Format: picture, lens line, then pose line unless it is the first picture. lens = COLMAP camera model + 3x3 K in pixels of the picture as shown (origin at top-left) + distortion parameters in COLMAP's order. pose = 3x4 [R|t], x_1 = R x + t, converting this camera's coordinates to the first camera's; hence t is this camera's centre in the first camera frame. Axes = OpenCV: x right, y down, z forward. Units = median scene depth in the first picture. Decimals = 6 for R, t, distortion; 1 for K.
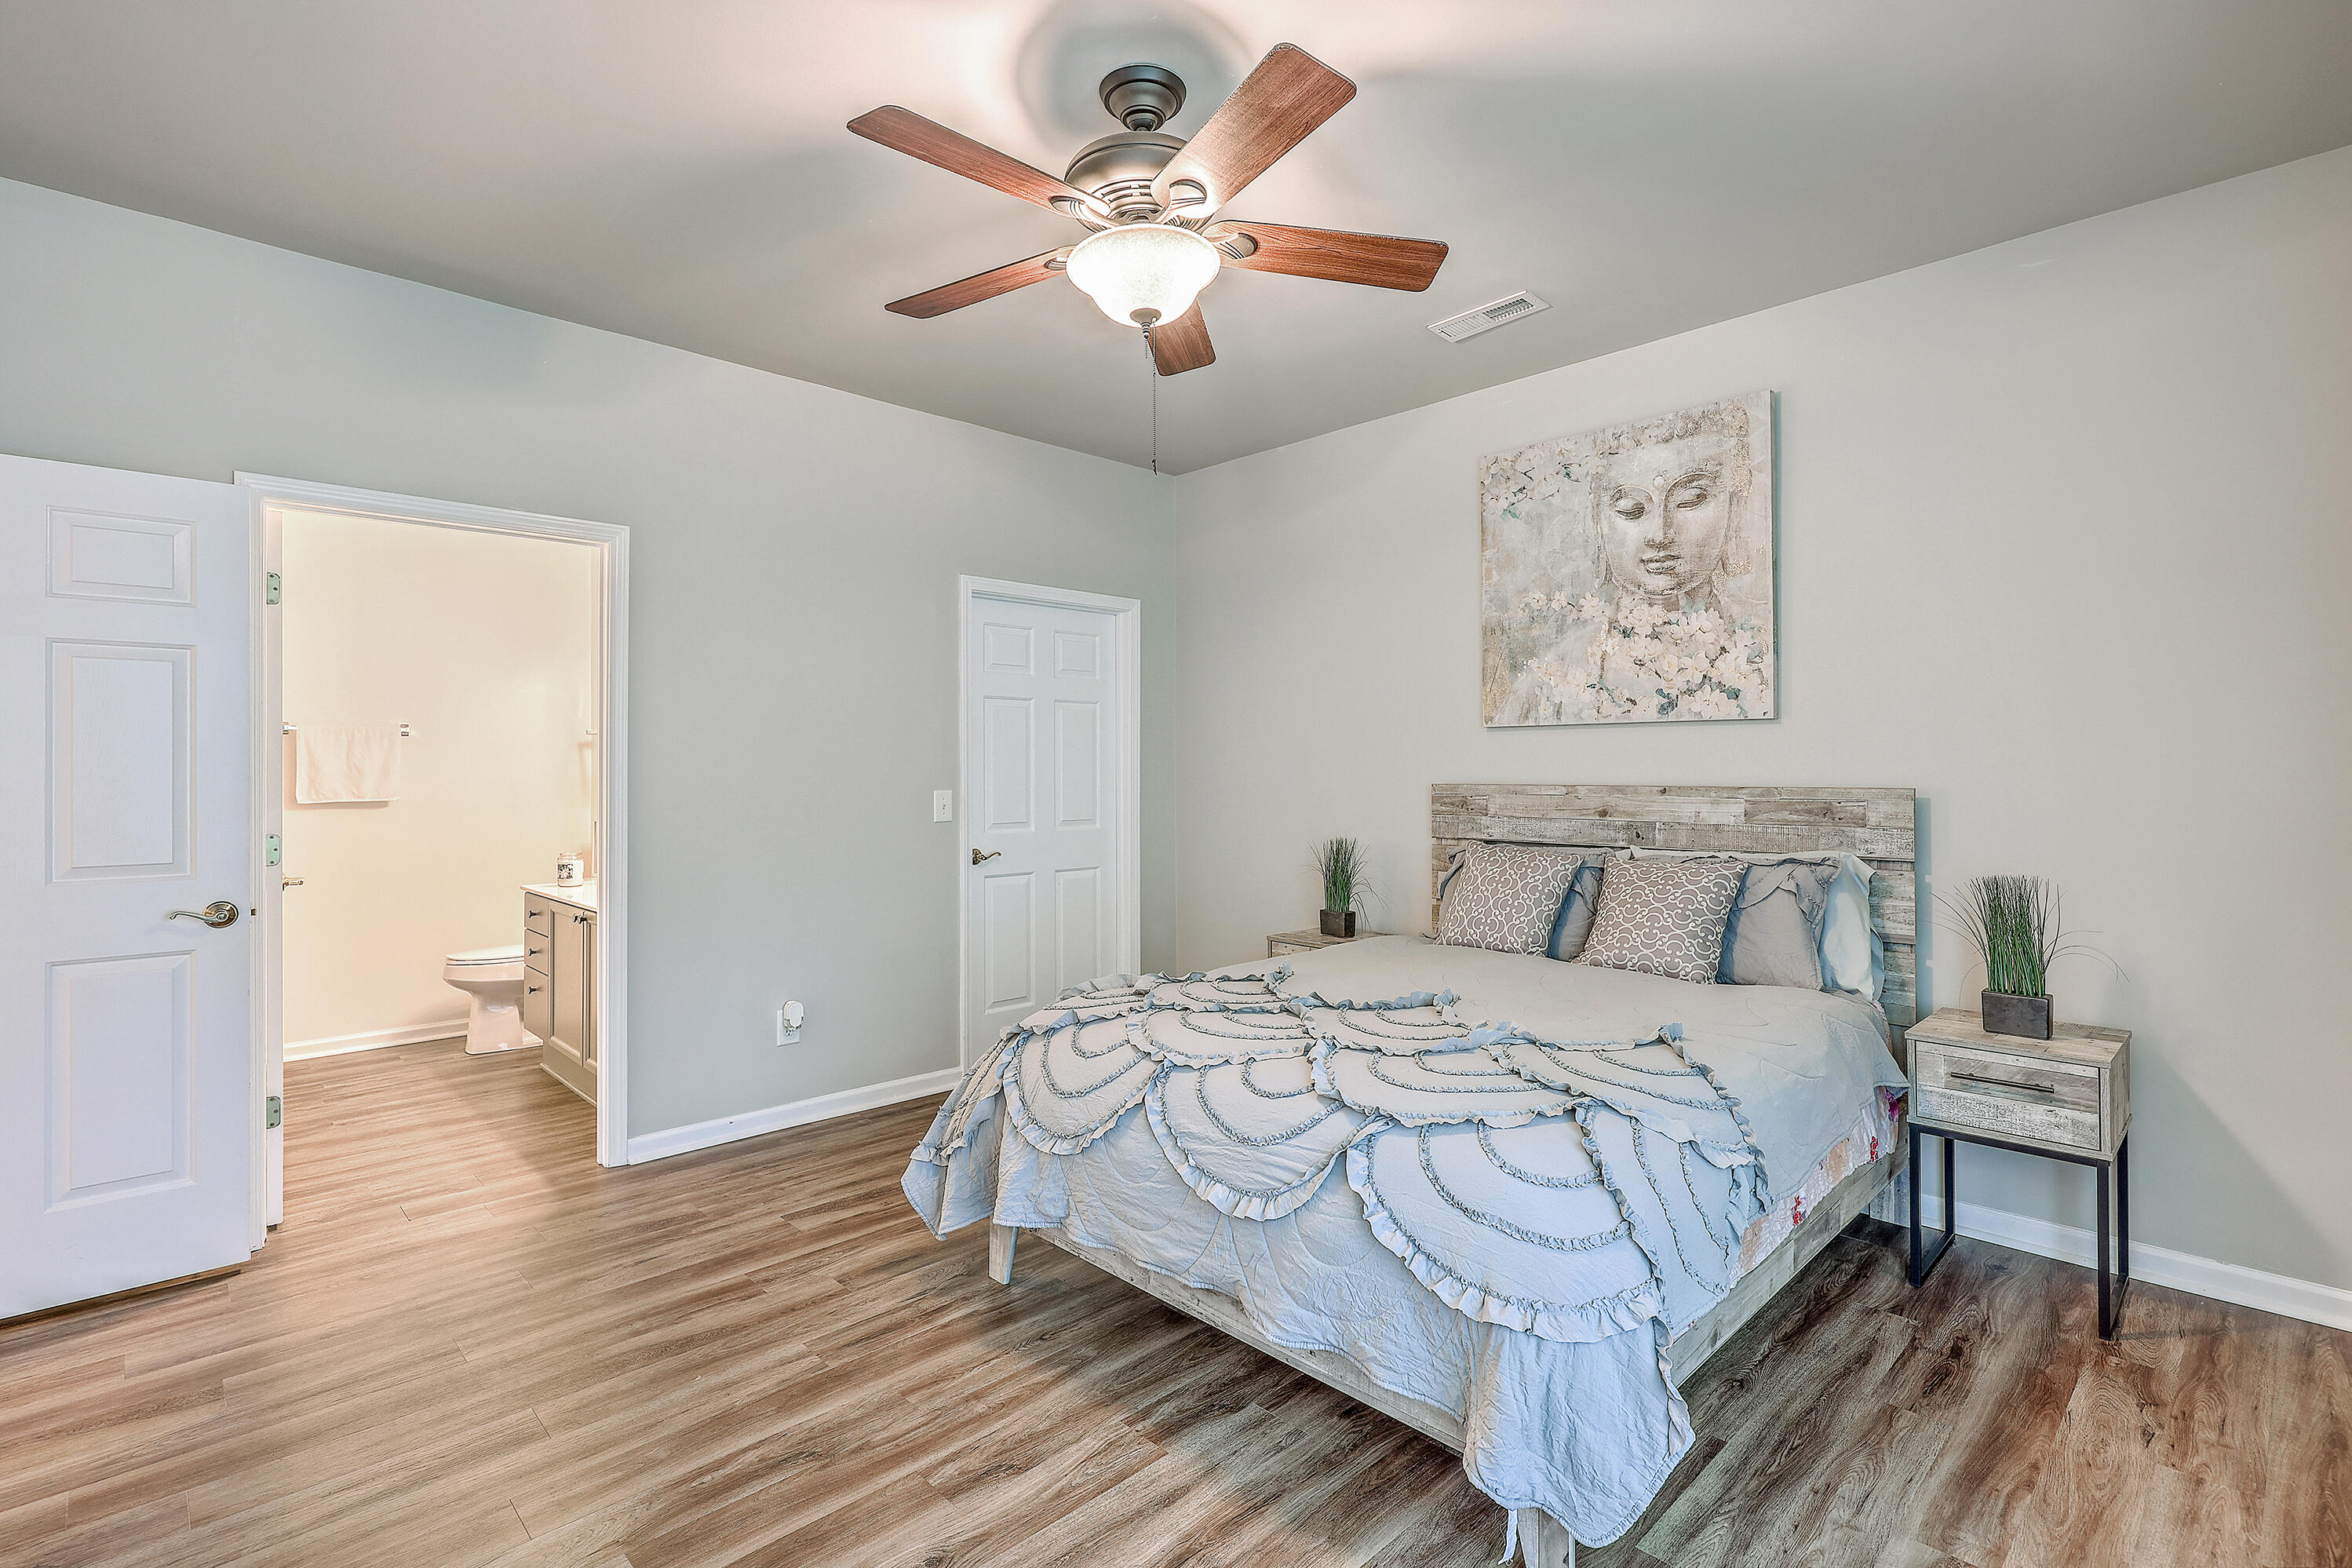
lens RADIAL K [[1086.0, 0, 1178.6], [0, 1086.0, 771.9], [0, 0, 1]] dist [-0.006046, -0.000054]
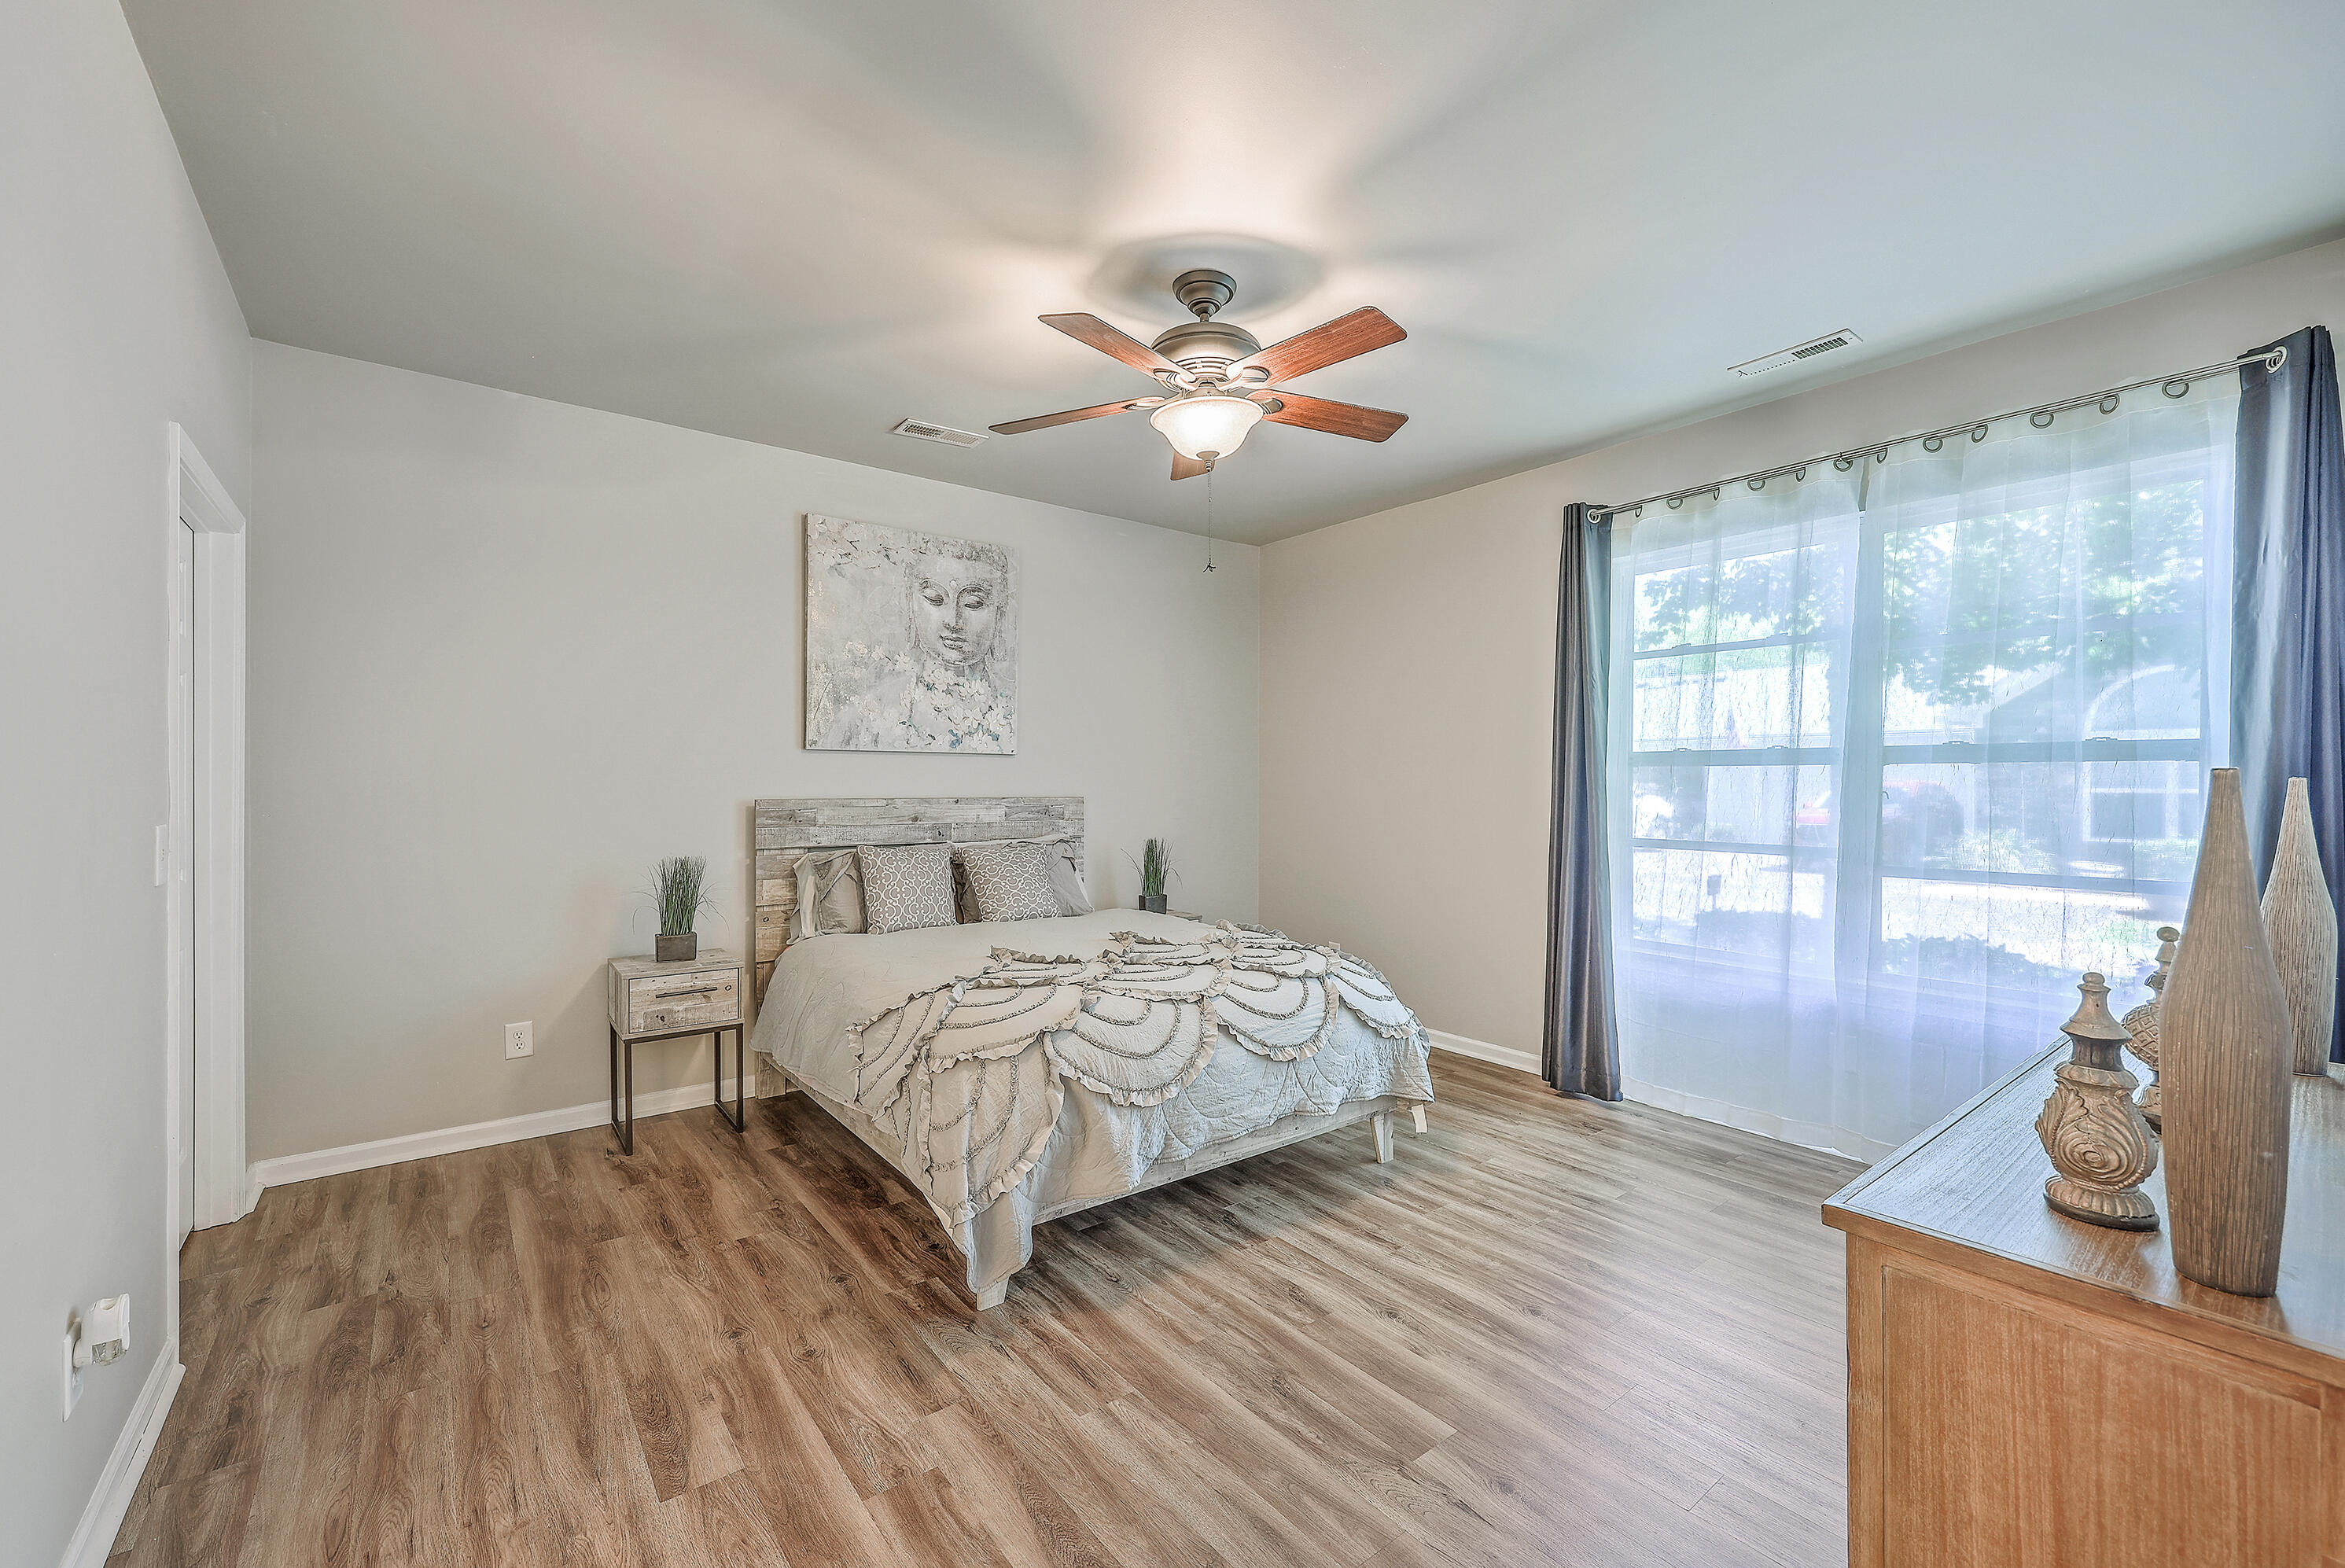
lens RADIAL K [[965.5, 0, 1174.6], [0, 965.5, 790.8], [0, 0, 1]] dist [-0.000241, 0.000089]
pose [[0.105362, -0.005475, 0.994419, -0.796268], [-0.001883, 0.999982, 0.005705, -0.004110], [-0.994432, -0.002473, 0.105350, 0.580412]]
